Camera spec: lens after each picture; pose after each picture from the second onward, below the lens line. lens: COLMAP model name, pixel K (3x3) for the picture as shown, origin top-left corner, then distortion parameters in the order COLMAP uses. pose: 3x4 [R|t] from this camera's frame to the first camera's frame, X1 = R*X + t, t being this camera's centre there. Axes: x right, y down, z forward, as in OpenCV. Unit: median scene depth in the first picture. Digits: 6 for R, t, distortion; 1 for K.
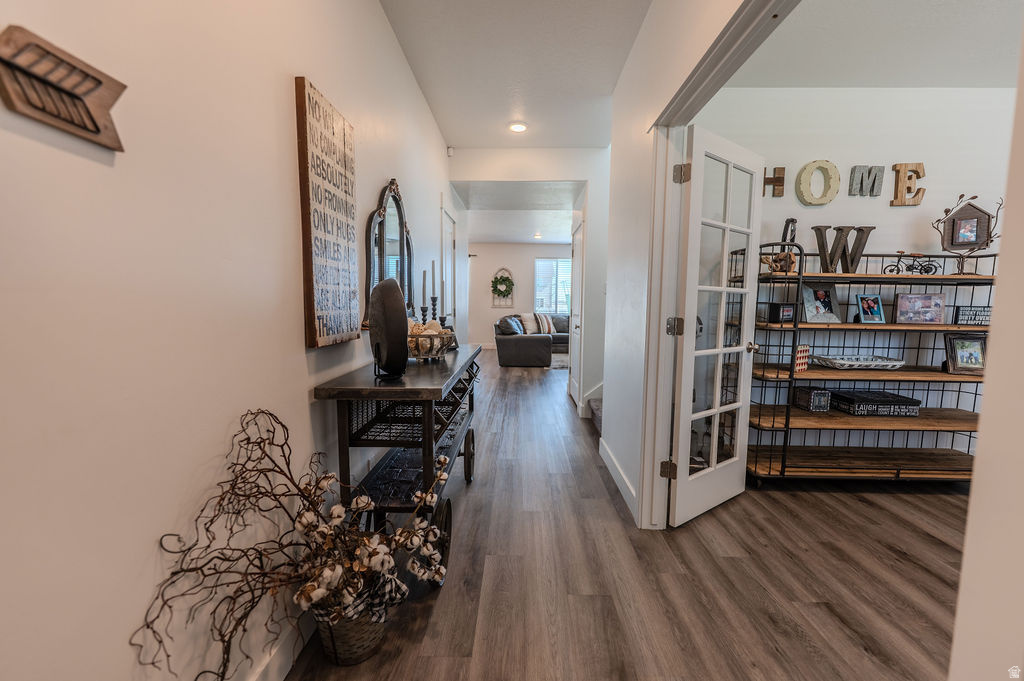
lens RADIAL K [[410.0, 0, 512.0], [0, 410.0, 340.5], [0, 0, 1]] dist [-0.000123, -0.000056]
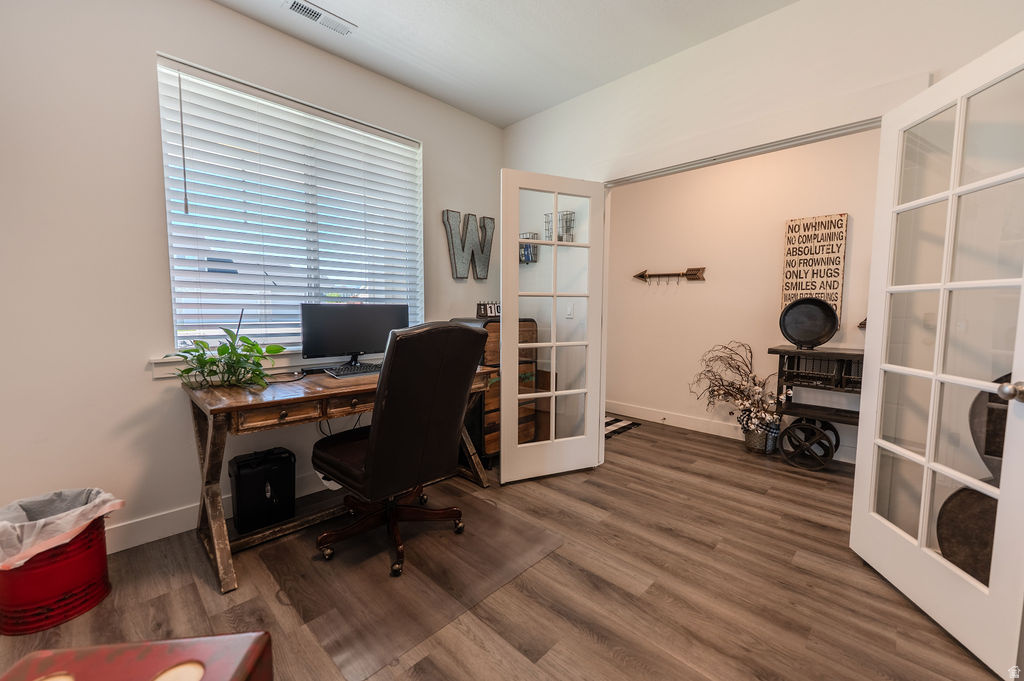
lens RADIAL K [[410.0, 0, 512.0], [0, 410.0, 340.5], [0, 0, 1]] dist [-0.000123, -0.000056]
pose [[-0.683525, 0.043655, -0.728620, 2.071618], [-0.077523, 0.988222, 0.131935, -0.096371], [0.725799, 0.146666, -0.672090, 1.306627]]
